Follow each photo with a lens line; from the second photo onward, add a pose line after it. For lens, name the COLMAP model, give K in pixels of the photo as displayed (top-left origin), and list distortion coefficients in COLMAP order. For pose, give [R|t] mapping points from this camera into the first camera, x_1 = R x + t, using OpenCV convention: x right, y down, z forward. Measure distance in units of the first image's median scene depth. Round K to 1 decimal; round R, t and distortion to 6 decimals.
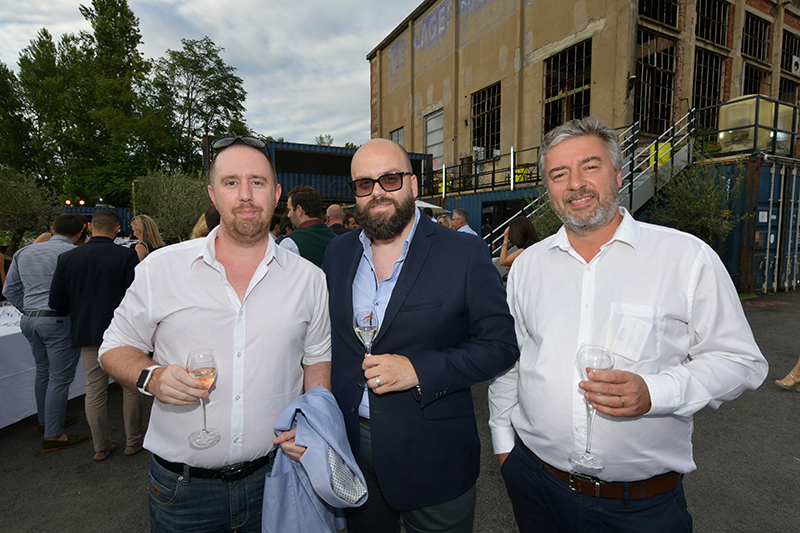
lens RADIAL K [[424.8, 0, 400.0], [0, 424.8, 266.5], [0, 0, 1]] dist [0.002184, 0.000975]
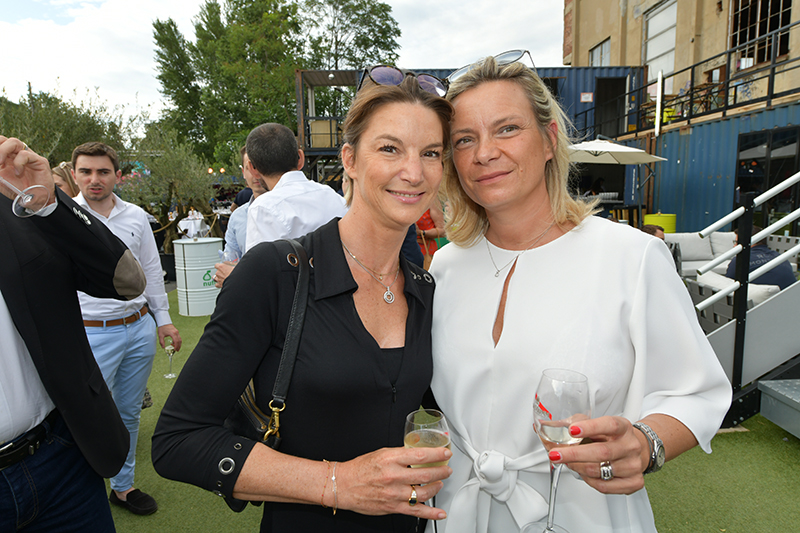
lens RADIAL K [[491.0, 0, 400.0], [0, 491.0, 266.5], [0, 0, 1]] dist [-0.018366, 0.001447]
pose [[0.910460, 0.045802, -0.411054, 0.046901], [-0.023063, 0.997925, 0.060111, -0.017598], [0.412954, -0.045249, 0.909627, 0.206736]]
